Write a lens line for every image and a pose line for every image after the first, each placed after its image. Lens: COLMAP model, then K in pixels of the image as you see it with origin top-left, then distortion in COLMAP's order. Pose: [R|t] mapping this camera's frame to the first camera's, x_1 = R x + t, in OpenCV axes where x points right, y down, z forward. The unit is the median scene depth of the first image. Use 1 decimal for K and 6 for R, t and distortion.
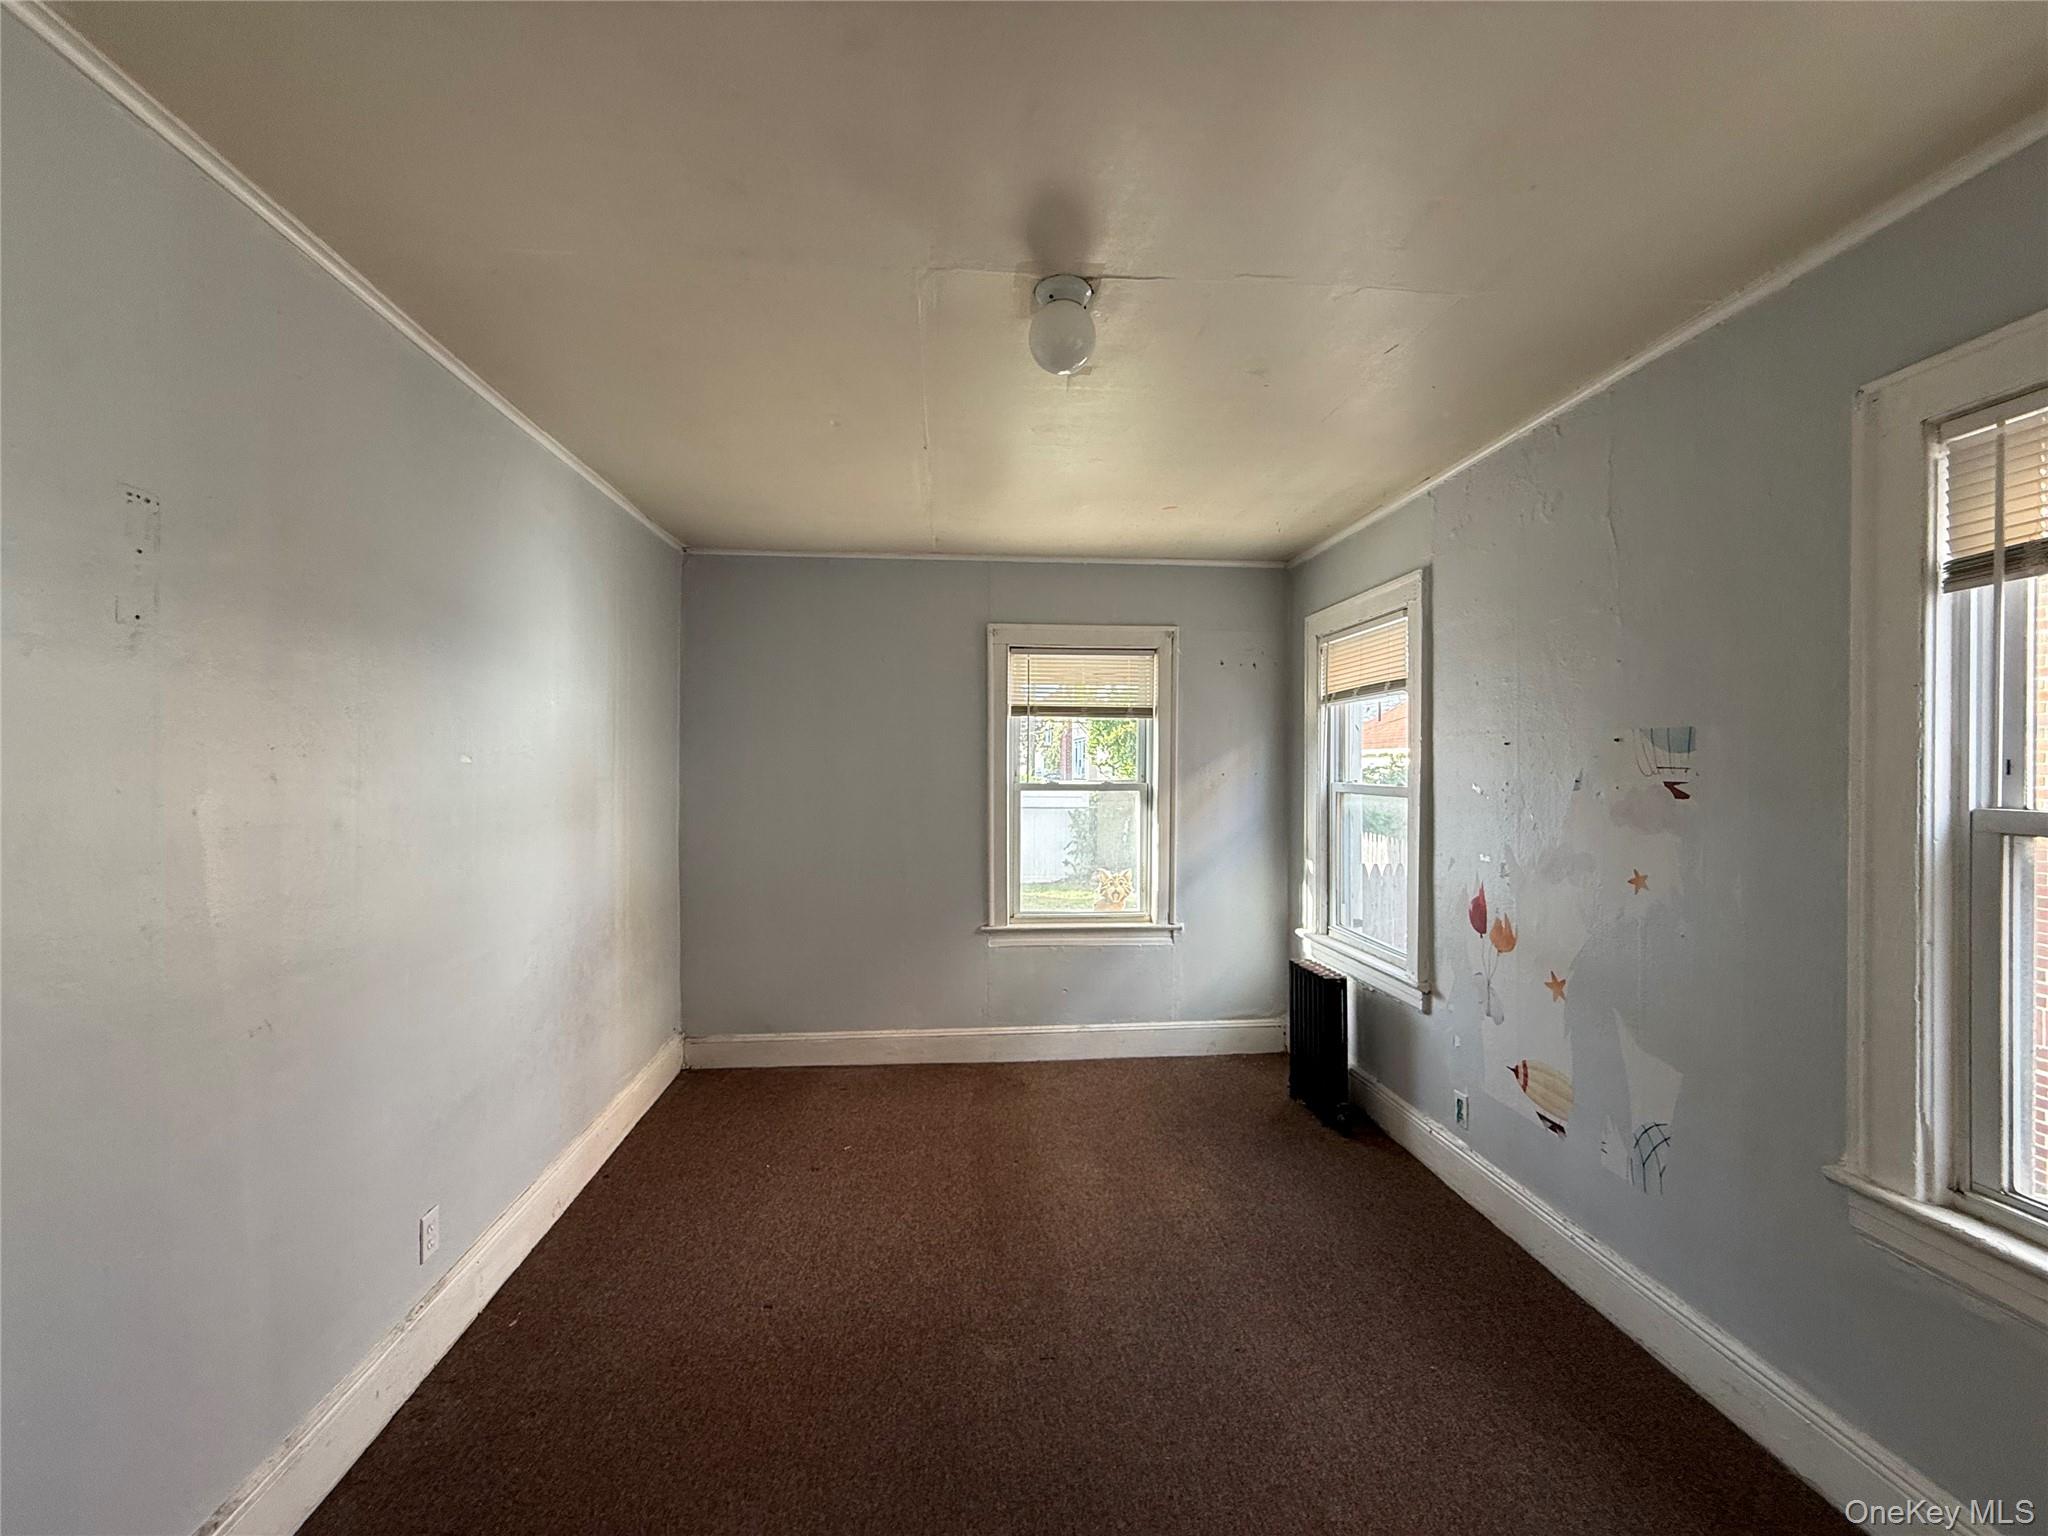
lens RADIAL K [[815.6, 0, 1021.4], [0, 815.6, 764.6], [0, 0, 1]] dist [0.000187, 0.000193]
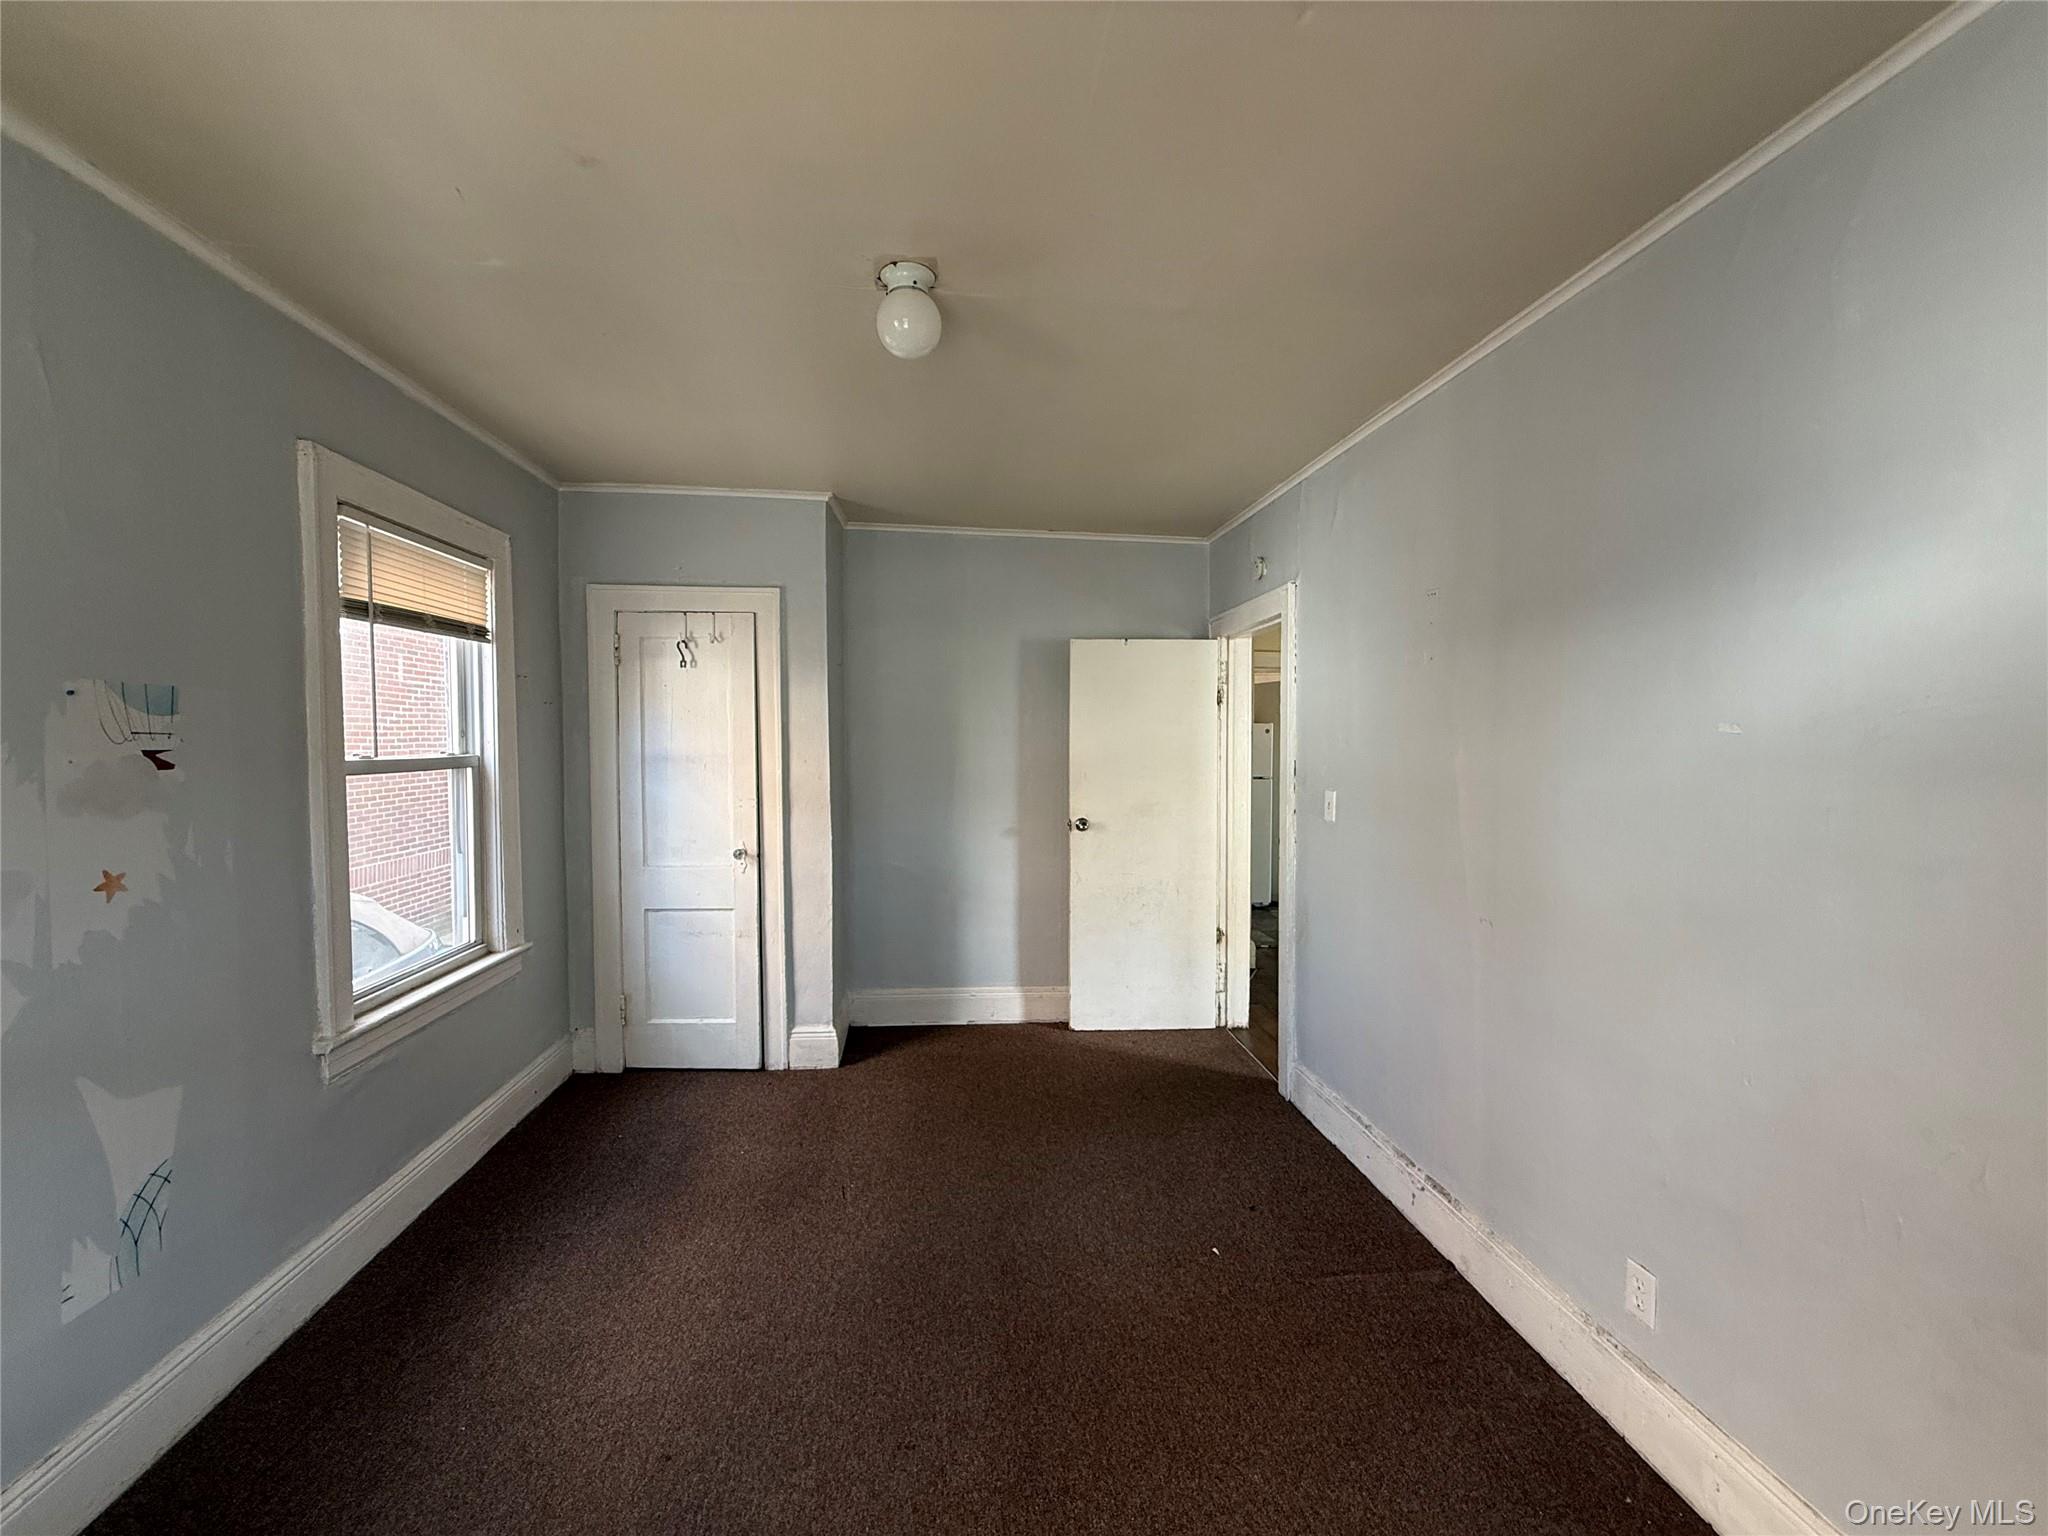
lens RADIAL K [[815.6, 0, 1028.0], [0, 815.6, 766.3], [0, 0, 1]] dist [0.000187, 0.000193]
pose [[-0.999751, -0.006948, -0.021218, -0.071513], [-0.007592, 0.999507, 0.030461, 0.005717], [0.020996, 0.030614, -0.999311, 1.862121]]
